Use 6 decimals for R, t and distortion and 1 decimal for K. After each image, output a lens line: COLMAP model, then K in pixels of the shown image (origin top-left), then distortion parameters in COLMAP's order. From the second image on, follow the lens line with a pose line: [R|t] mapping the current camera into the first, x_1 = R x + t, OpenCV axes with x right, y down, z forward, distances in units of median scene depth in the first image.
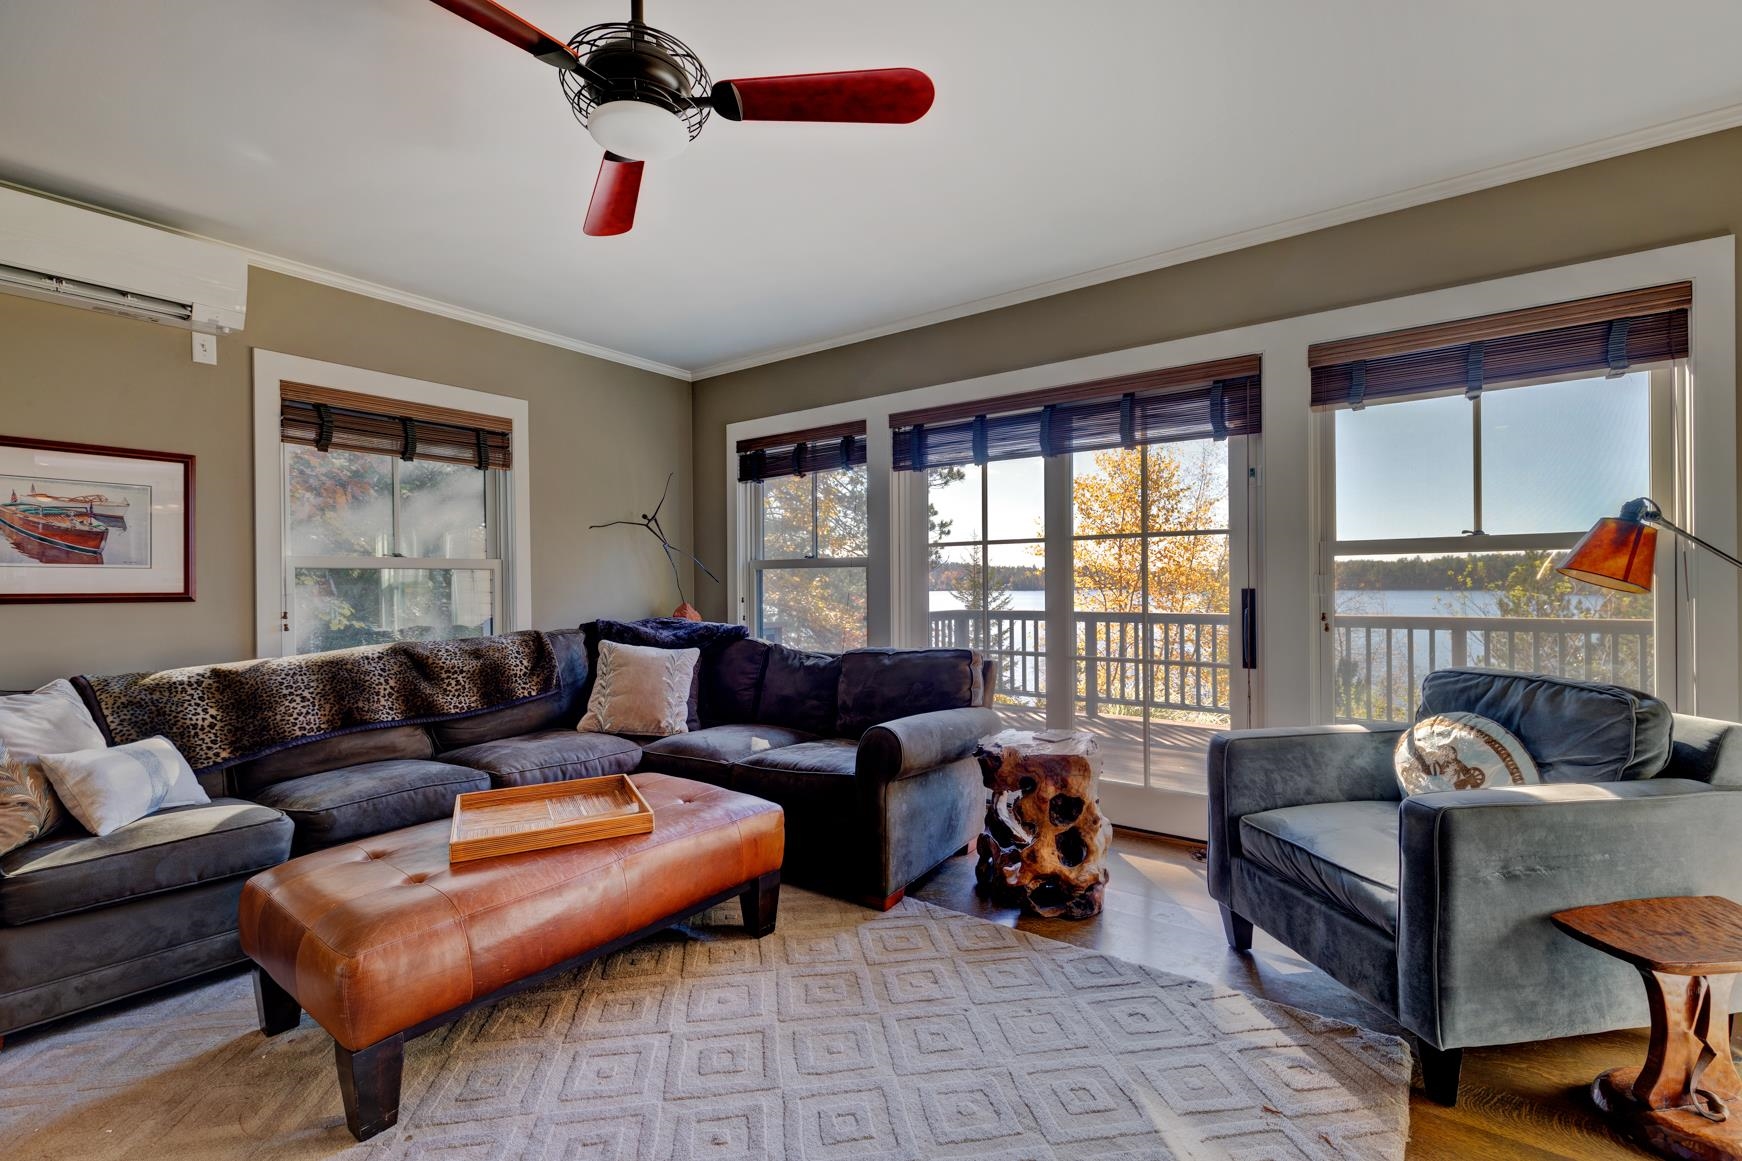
lens RADIAL K [[790.8, 0, 871.0], [0, 790.8, 580.5], [0, 0, 1]] dist [-0.000900, -0.000124]
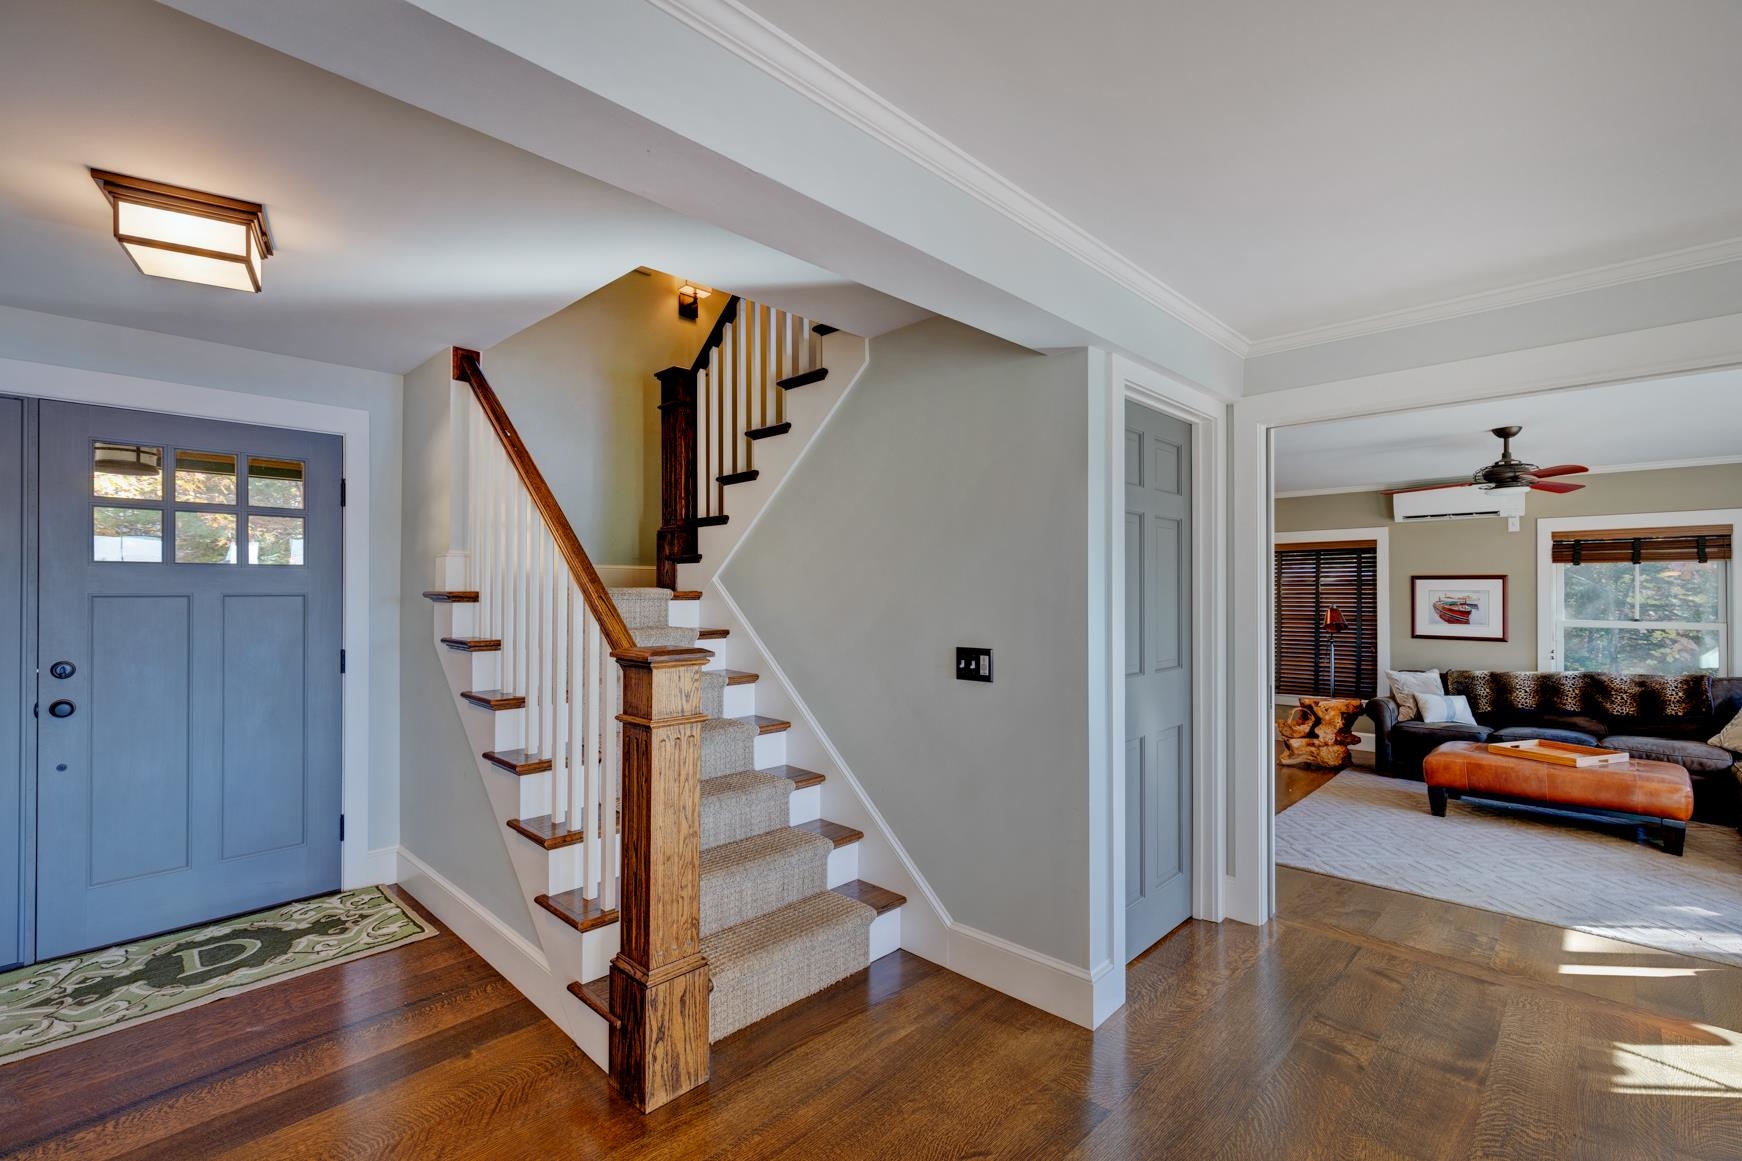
lens RADIAL K [[790.8, 0, 871.0], [0, 790.8, 580.5], [0, 0, 1]] dist [-0.000900, -0.000124]
pose [[-0.141824, -0.005269, -0.989878, 1.569973], [-0.001257, 0.999986, -0.005143, -0.131338], [0.989891, 0.000515, -0.141829, -0.436106]]
